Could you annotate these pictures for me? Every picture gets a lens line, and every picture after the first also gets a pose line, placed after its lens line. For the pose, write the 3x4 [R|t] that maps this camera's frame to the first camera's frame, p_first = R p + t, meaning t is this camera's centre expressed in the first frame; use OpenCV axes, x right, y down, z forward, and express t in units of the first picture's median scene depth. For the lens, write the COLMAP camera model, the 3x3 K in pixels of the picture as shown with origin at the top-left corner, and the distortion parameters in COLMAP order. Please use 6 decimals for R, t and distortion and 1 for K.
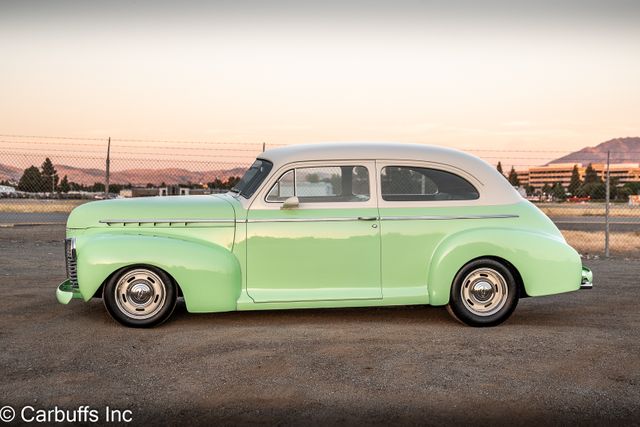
lens RADIAL K [[1136.7, 0, 304.3], [0, 1136.7, 212.7], [0, 0, 1]] dist [0.046939, 0.165878]
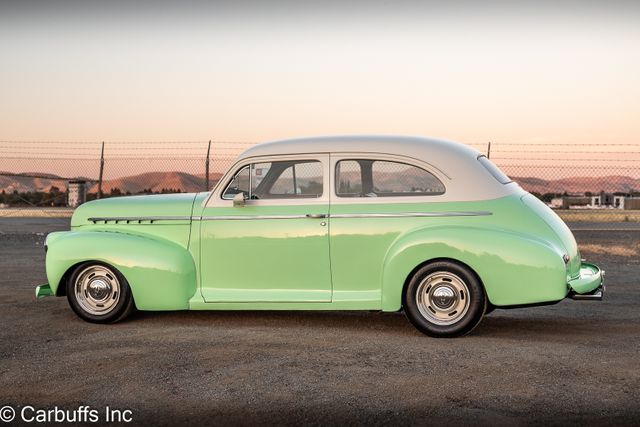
lens RADIAL K [[1136.7, 0, 304.3], [0, 1136.7, 212.7], [0, 0, 1]] dist [0.046939, 0.165878]
pose [[0.913405, -0.001406, -0.407050, 0.421701], [-0.002335, 0.999959, -0.008695, 0.010470], [0.407046, 0.008892, 0.913364, 0.142133]]
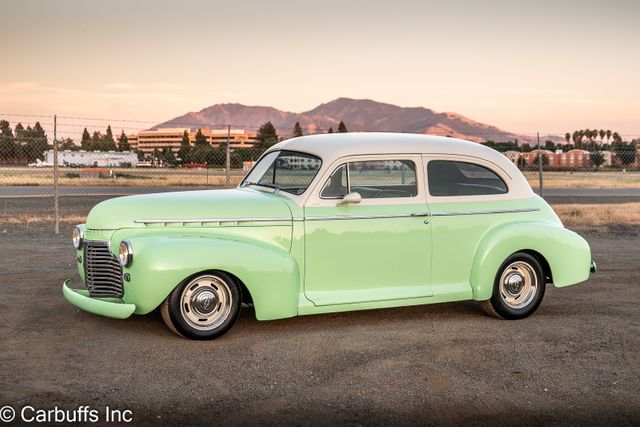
lens RADIAL K [[1159.0, 0, 320.0], [0, 1159.0, 213.5], [0, 0, 1]] dist [0.031320, 0.046095]
pose [[0.929129, -0.014920, 0.369455, -0.384464], [0.002855, 0.999445, 0.033183, -0.028356], [-0.369746, -0.029777, 0.928656, 0.111563]]
